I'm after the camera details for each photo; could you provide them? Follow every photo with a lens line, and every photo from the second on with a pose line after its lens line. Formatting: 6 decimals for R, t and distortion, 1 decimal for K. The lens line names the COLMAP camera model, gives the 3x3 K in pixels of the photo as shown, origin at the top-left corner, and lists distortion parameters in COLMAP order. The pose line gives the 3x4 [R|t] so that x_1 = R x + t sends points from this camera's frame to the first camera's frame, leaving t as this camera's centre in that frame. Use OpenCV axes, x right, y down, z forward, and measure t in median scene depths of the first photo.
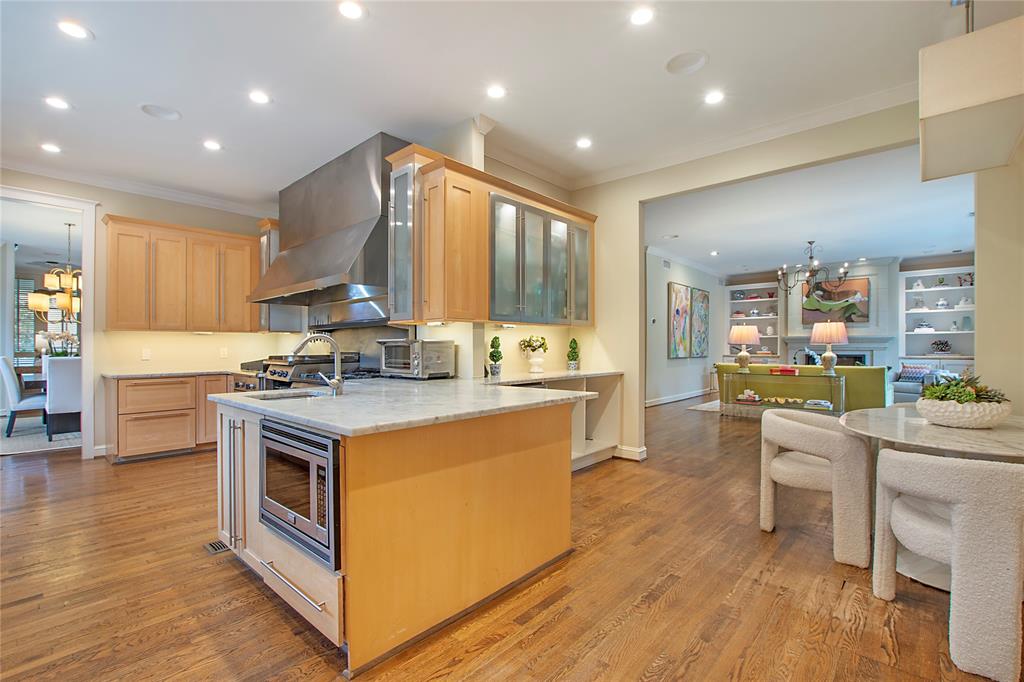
lens RADIAL K [[464.8, 0, 506.0], [0, 464.8, 348.2], [0, 0, 1]] dist [-0.024814, -0.000108]
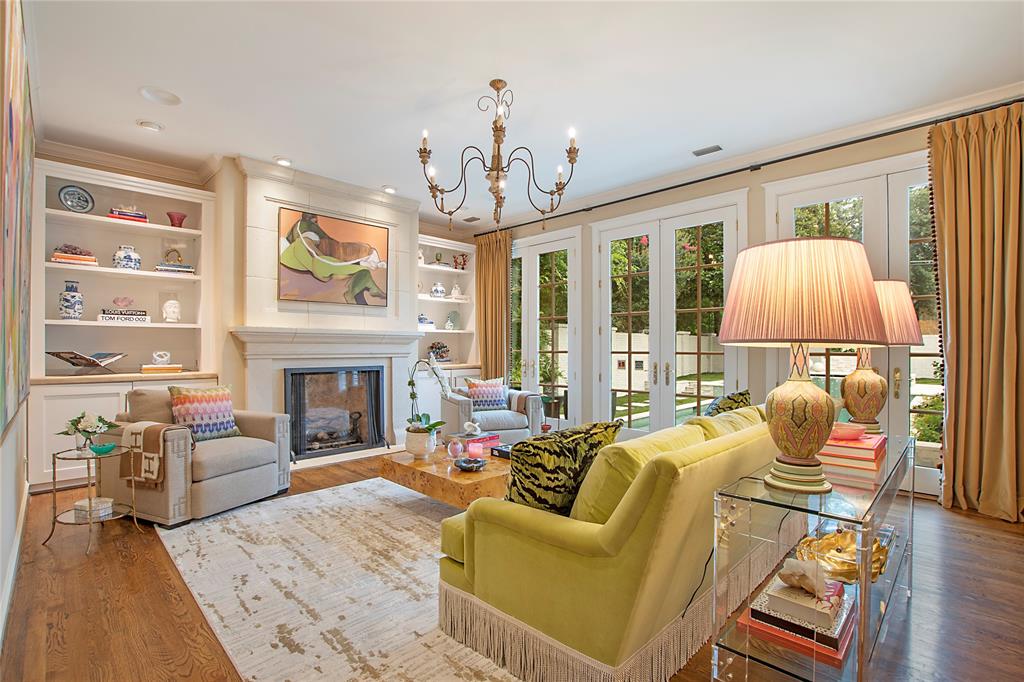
lens RADIAL K [[464.8, 0, 519.1], [0, 464.8, 342.5], [0, 0, 1]] dist [-0.024814, -0.000108]
pose [[0.056957, 0.013693, 0.998283, 0.235200], [0.002727, 0.999900, -0.013871, -0.006094], [-0.998373, 0.003512, 0.056914, 0.790589]]
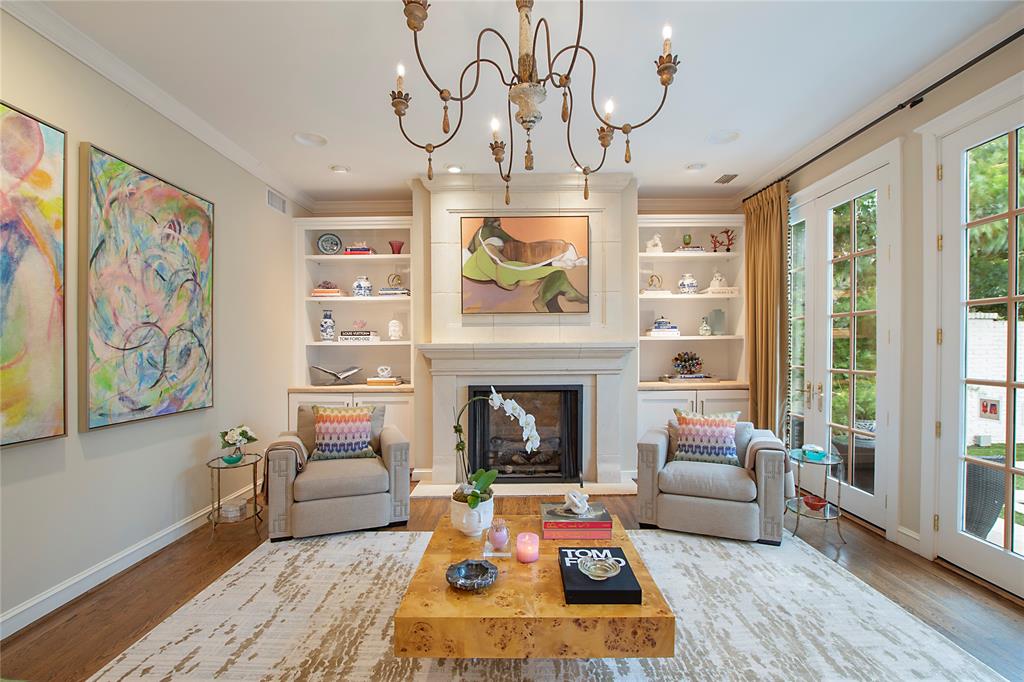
lens RADIAL K [[464.8, 0, 512.9], [0, 464.8, 350.7], [0, 0, 1]] dist [-0.024814, -0.000108]
pose [[0.751196, -0.009455, 0.660012, 0.422532], [0.007537, 0.999955, 0.005746, -0.022822], [-0.660036, 0.000658, 0.751234, 0.688568]]
